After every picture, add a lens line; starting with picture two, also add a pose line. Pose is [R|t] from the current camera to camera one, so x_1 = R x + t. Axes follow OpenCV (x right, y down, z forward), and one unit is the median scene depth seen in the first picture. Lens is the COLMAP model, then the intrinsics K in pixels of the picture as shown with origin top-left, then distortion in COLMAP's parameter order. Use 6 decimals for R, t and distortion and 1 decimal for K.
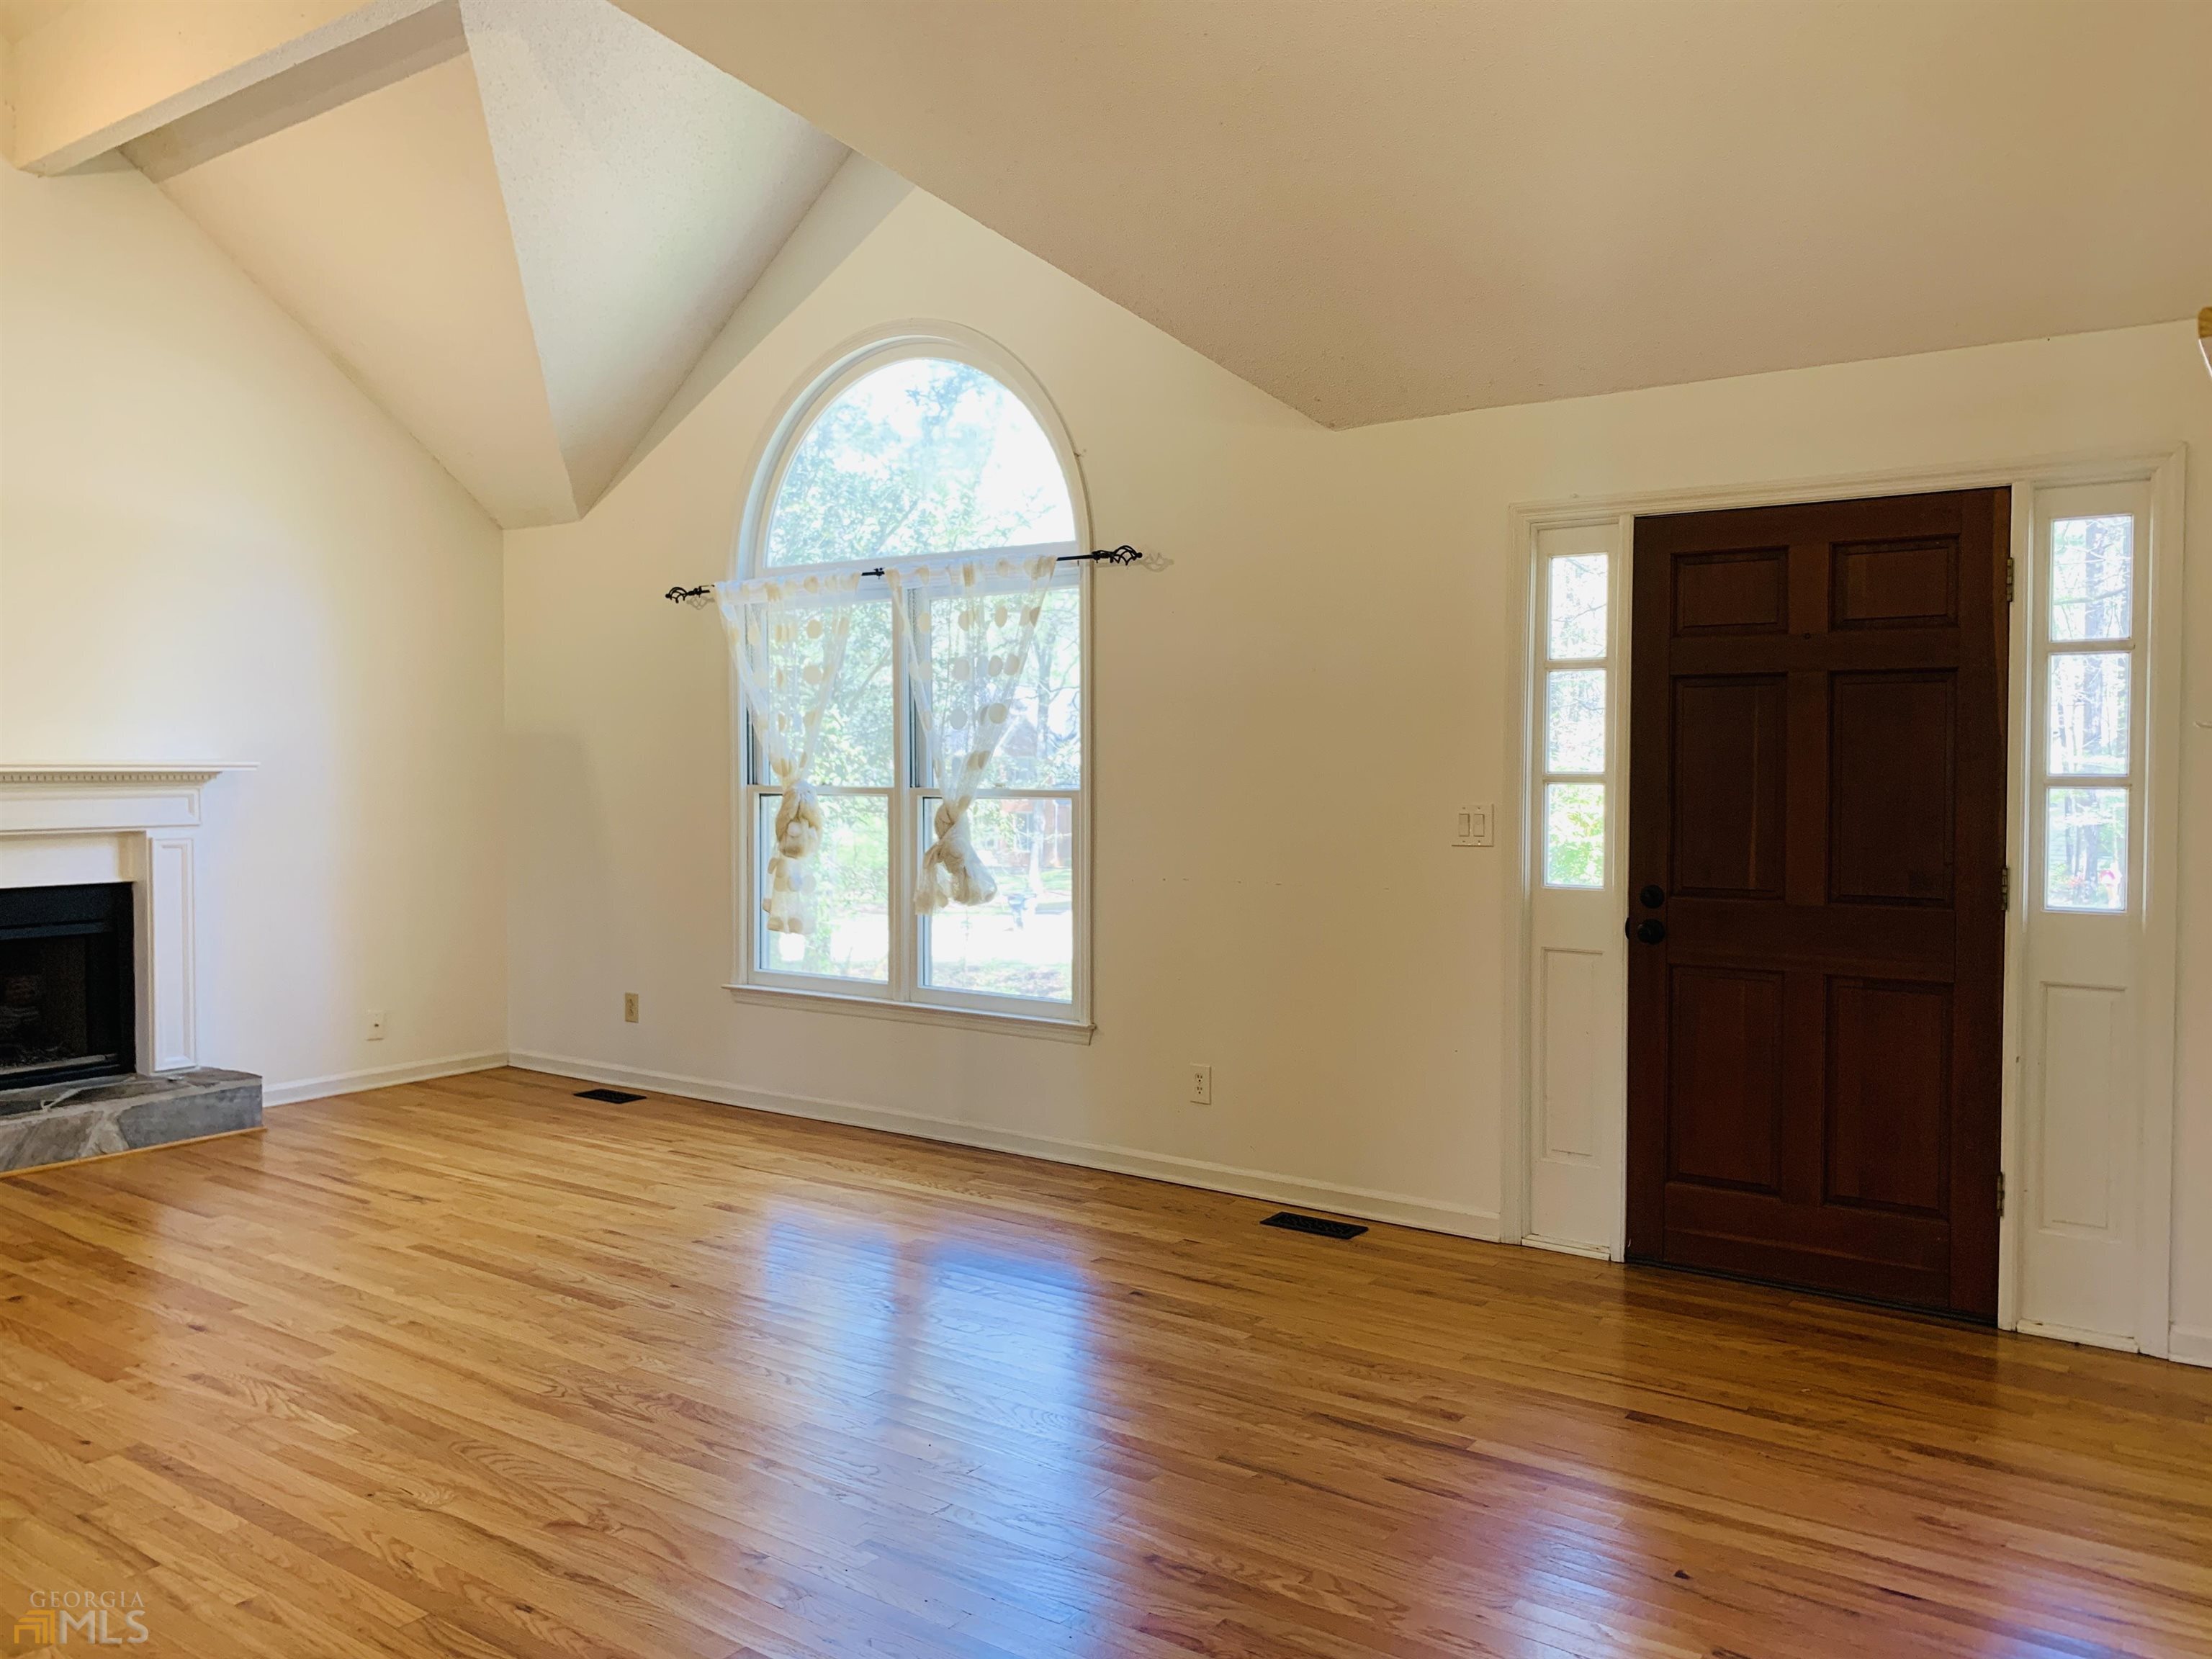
lens RADIAL K [[1704.5, 0, 1081.9], [0, 1704.5, 830.2], [0, 0, 1]] dist [0.000690, 0.000341]
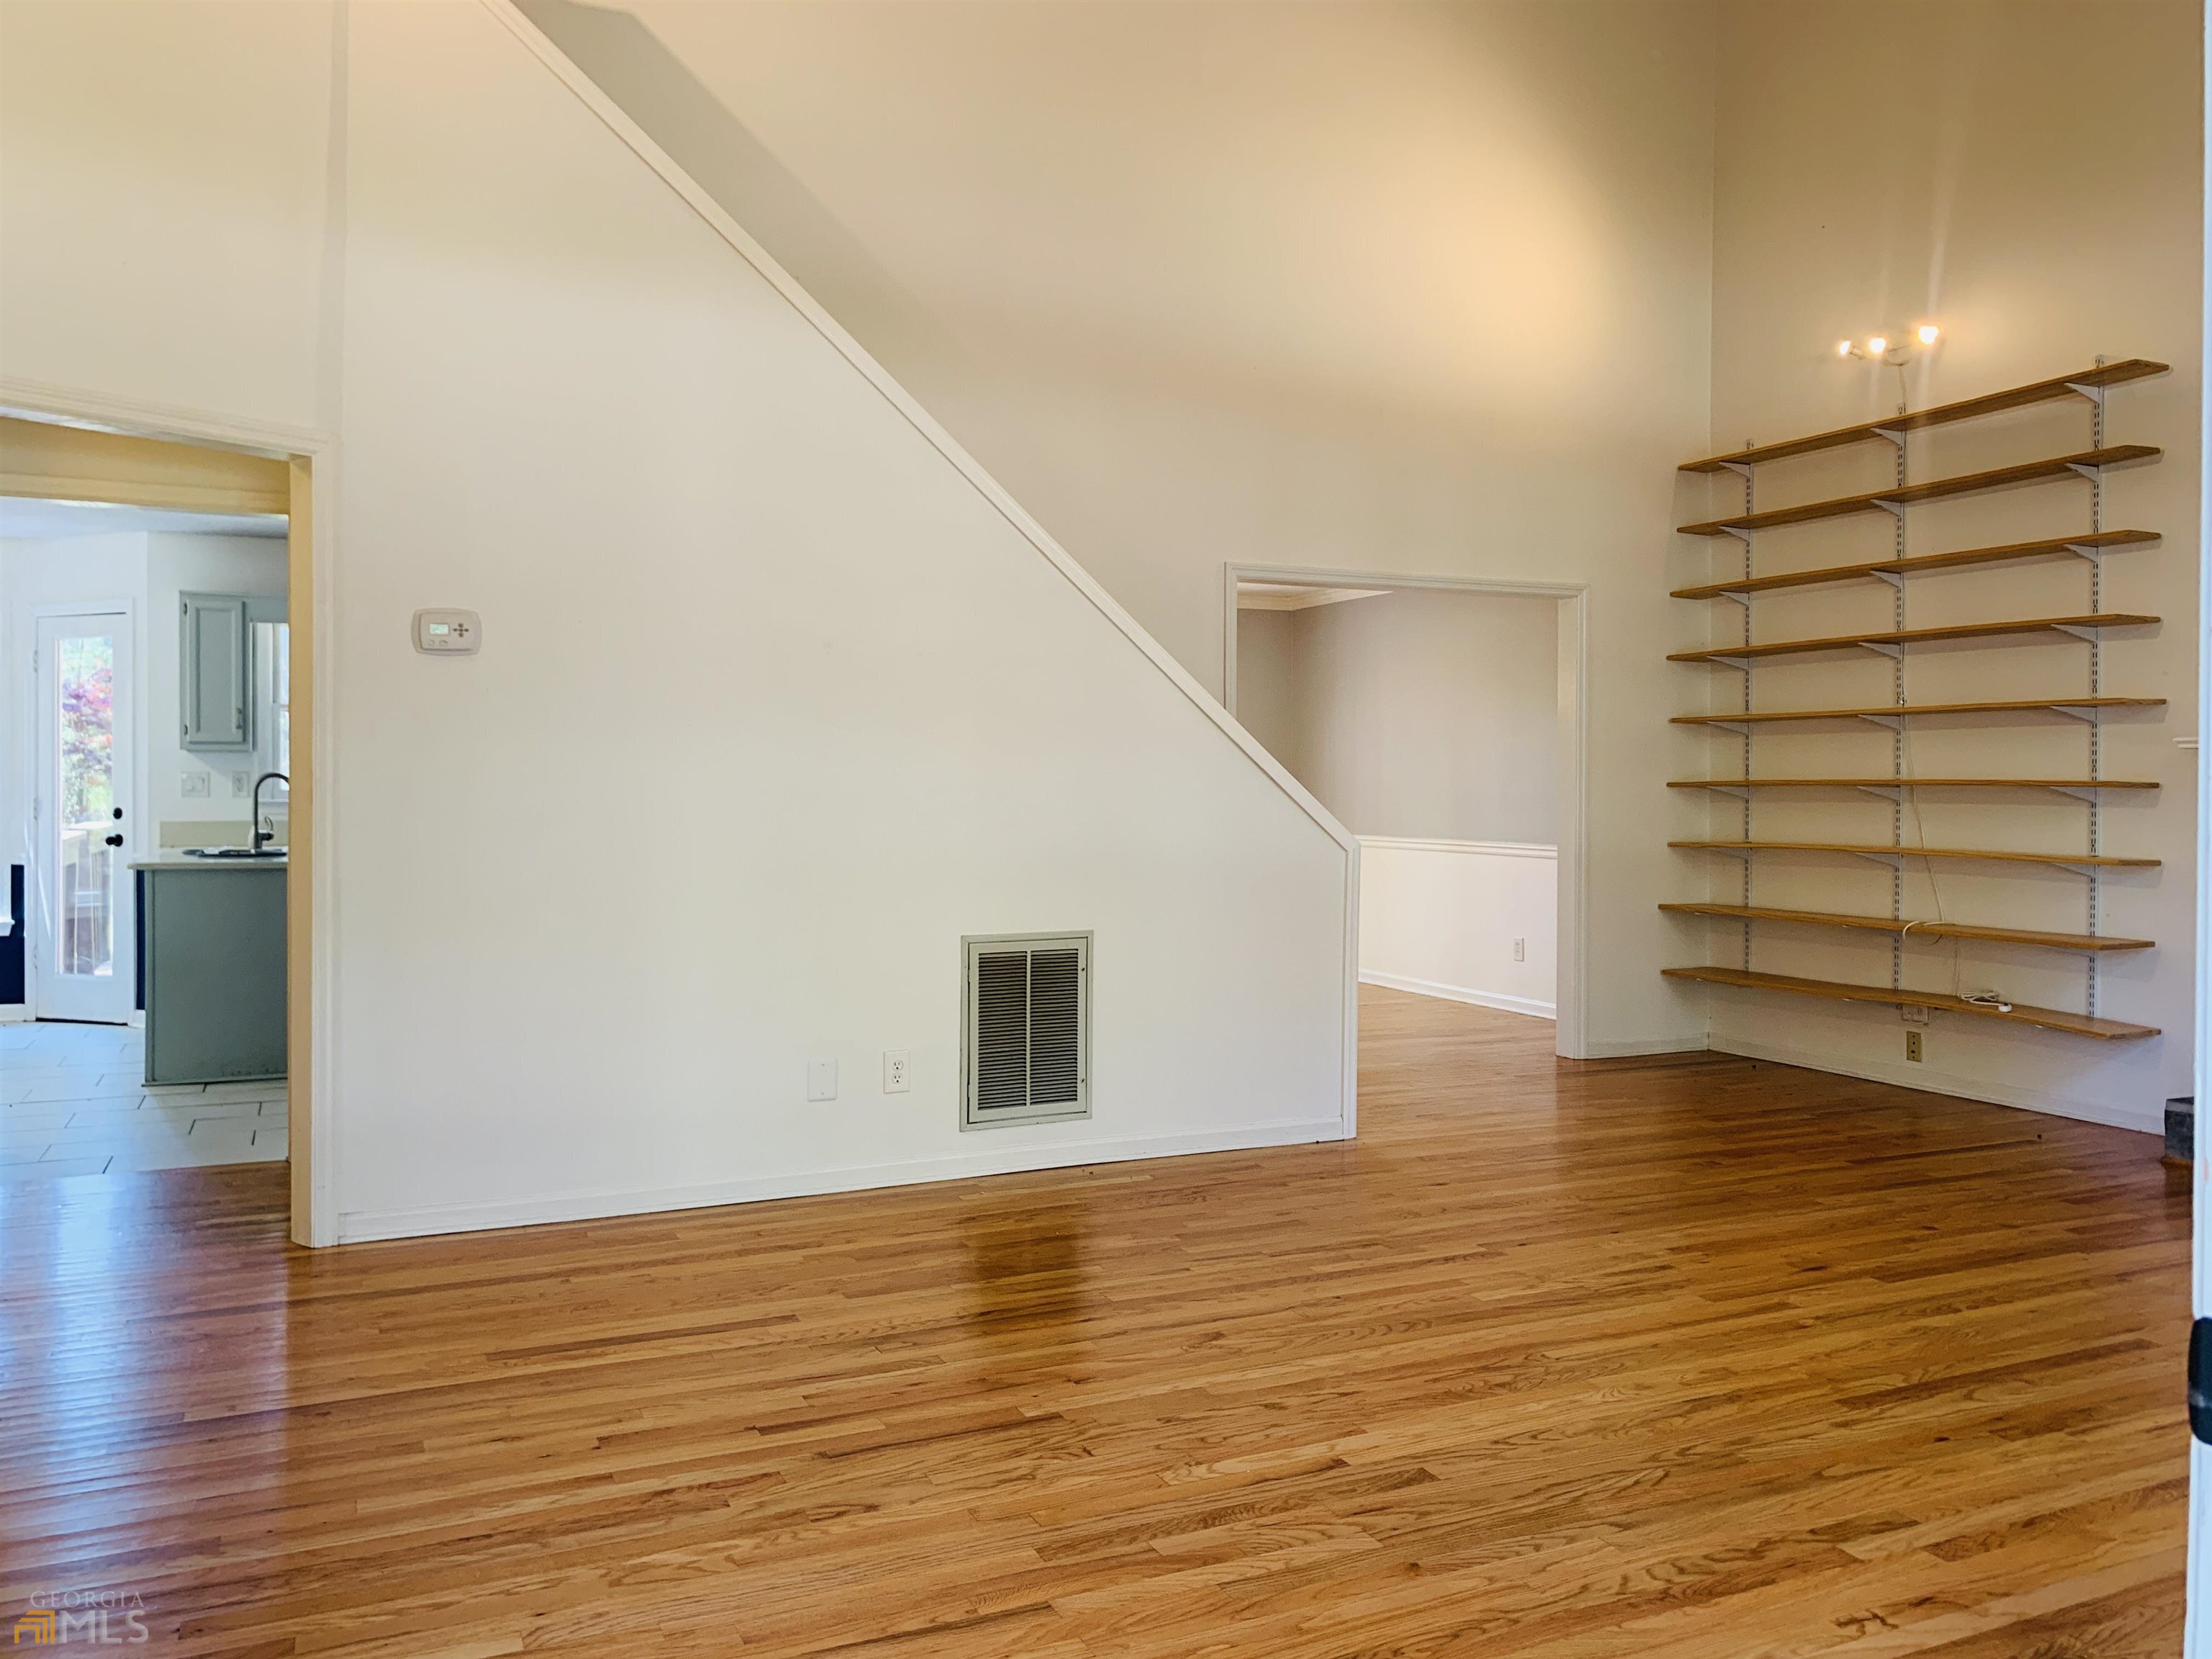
lens RADIAL K [[1699.4, 0, 1121.3], [0, 1699.4, 825.7], [0, 0, 1]] dist [0.004486, -0.004942]
pose [[-0.478213, 0.014133, -0.878130, 0.510335], [-0.041800, 0.998371, 0.038832, 0.004246], [0.877248, 0.055276, -0.476844, 0.990264]]
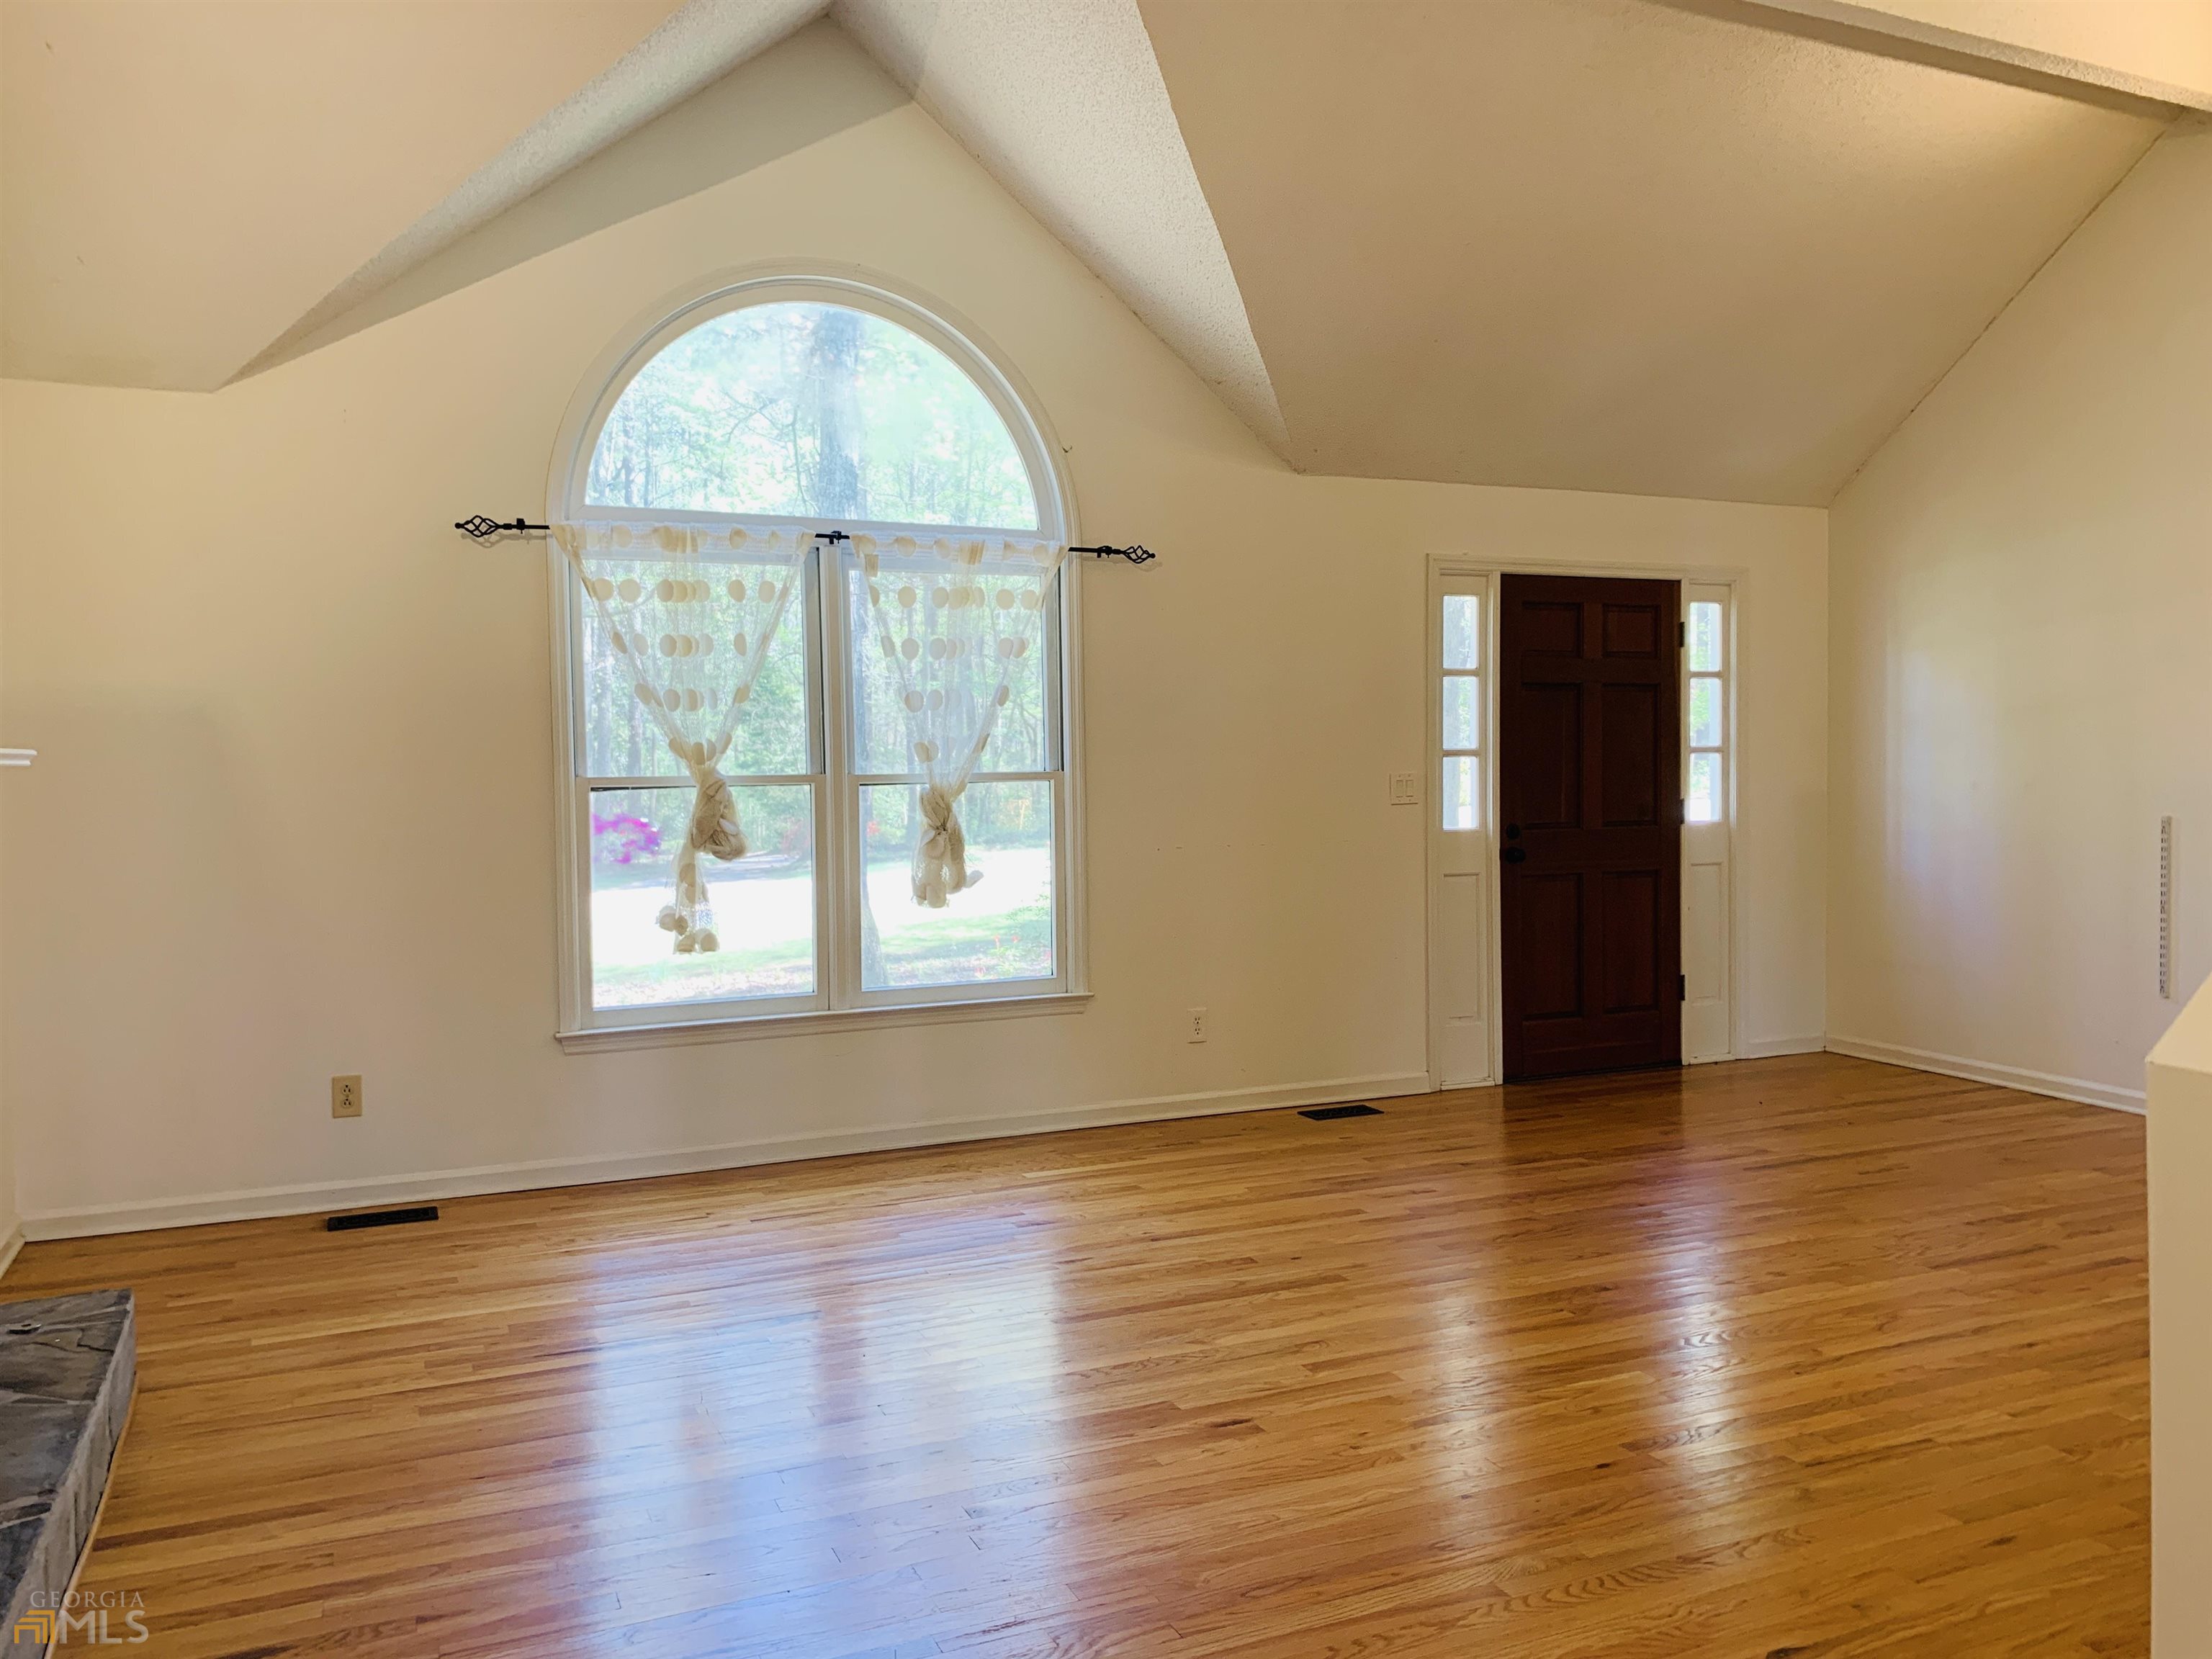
lens RADIAL K [[1699.4, 0, 1121.3], [0, 1699.4, 825.7], [0, 0, 1]] dist [0.004486, -0.004942]
pose [[0.496168, -0.041716, 0.867224, -1.112740], [0.045686, 0.998716, 0.021903, -0.014211], [-0.867023, 0.028753, 0.497437, 0.564340]]
